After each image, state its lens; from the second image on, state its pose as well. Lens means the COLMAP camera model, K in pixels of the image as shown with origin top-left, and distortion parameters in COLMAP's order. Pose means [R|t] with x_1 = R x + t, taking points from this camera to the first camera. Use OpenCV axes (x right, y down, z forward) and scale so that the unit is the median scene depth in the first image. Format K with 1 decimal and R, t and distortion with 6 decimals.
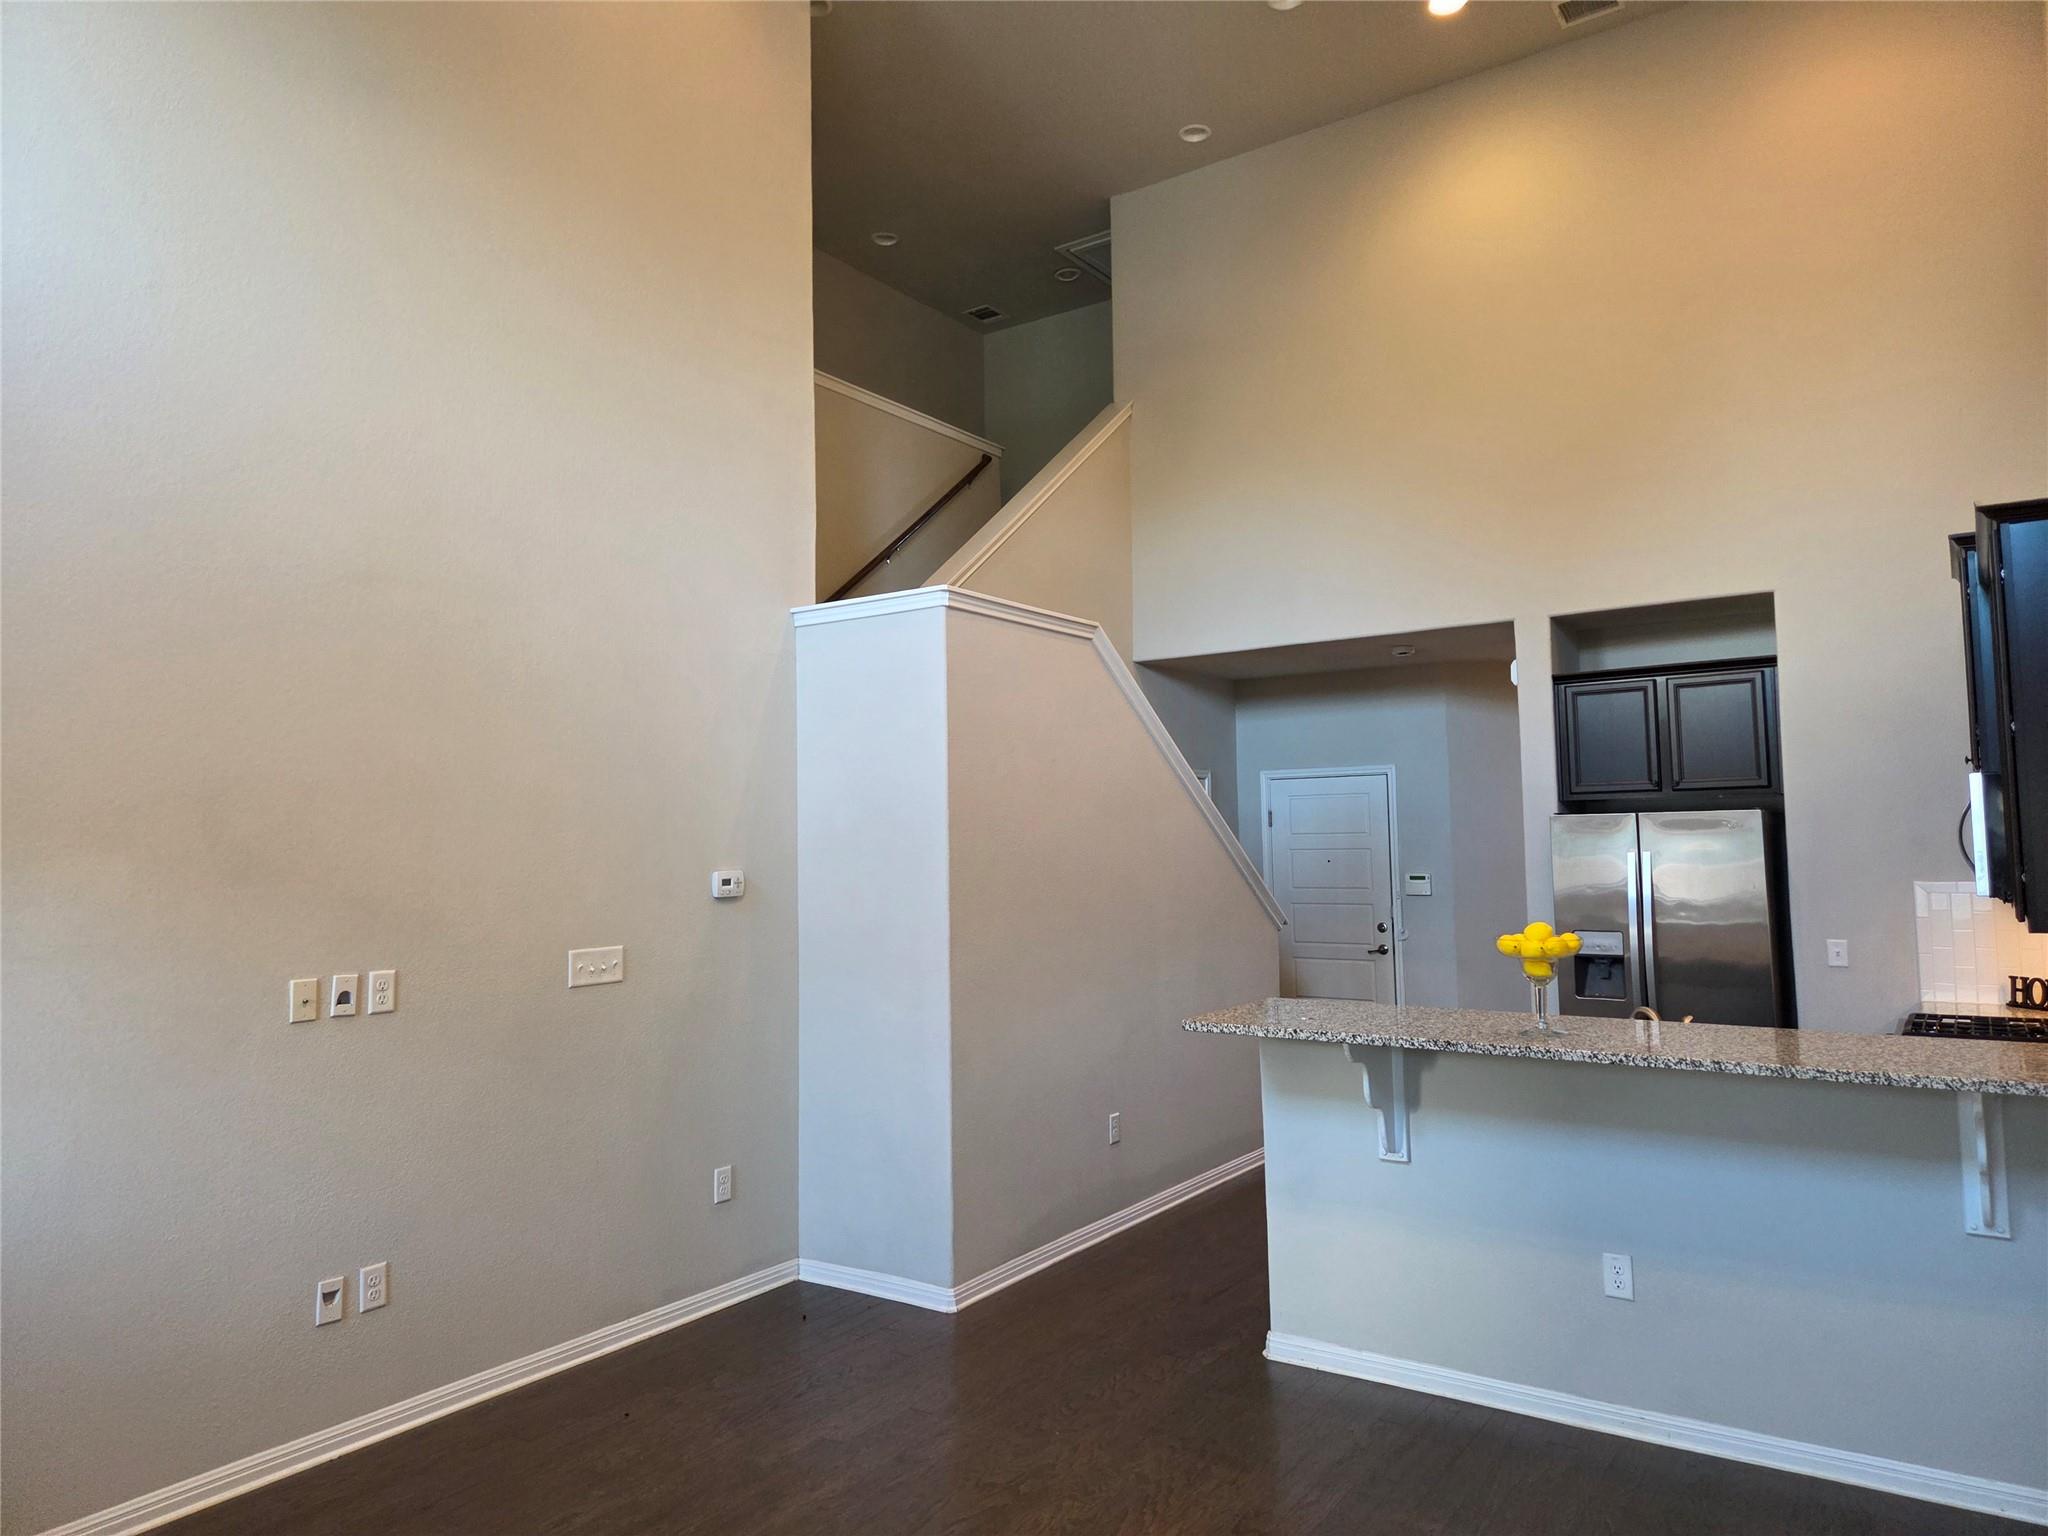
lens RADIAL K [[1329.6, 0, 1026.4], [0, 1329.6, 740.7], [0, 0, 1]] dist [-0.001129, -0.003103]
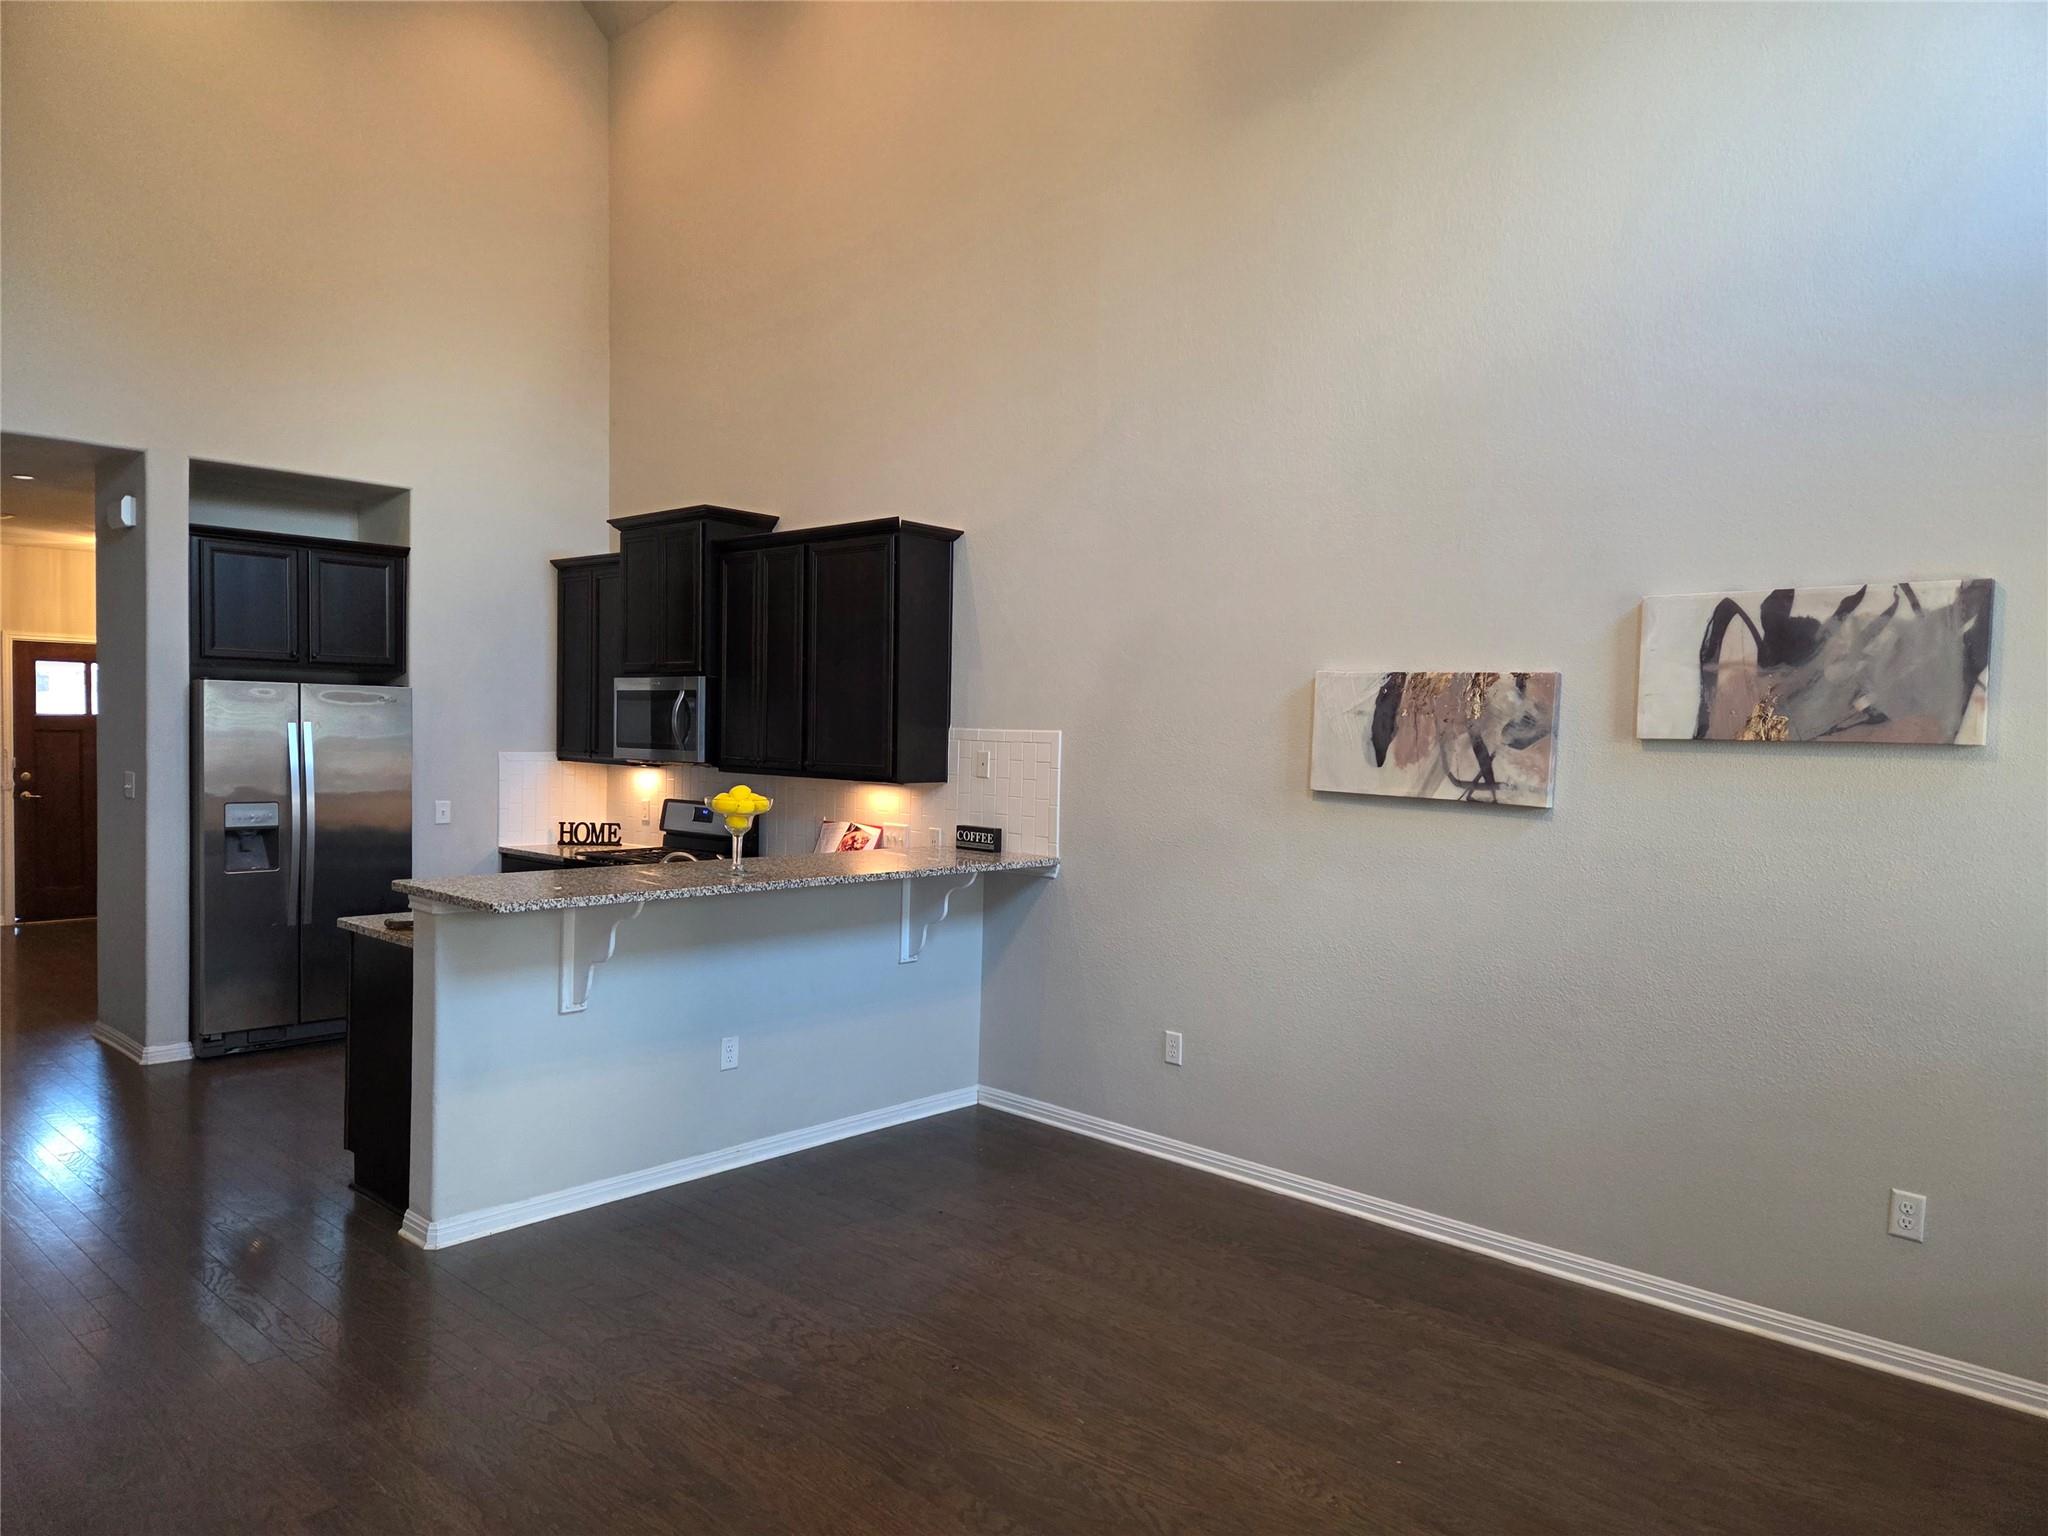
lens RADIAL K [[1361.3, 0, 1024.0], [0, 1361.3, 768.0], [0, 0, 1]] dist [0.001334, -0.000006]
pose [[0.141971, -0.014462, 0.989765, -0.529849], [-0.105614, 0.993964, 0.029673, 0.033462], [-0.984220, -0.108746, 0.139587, 0.353462]]
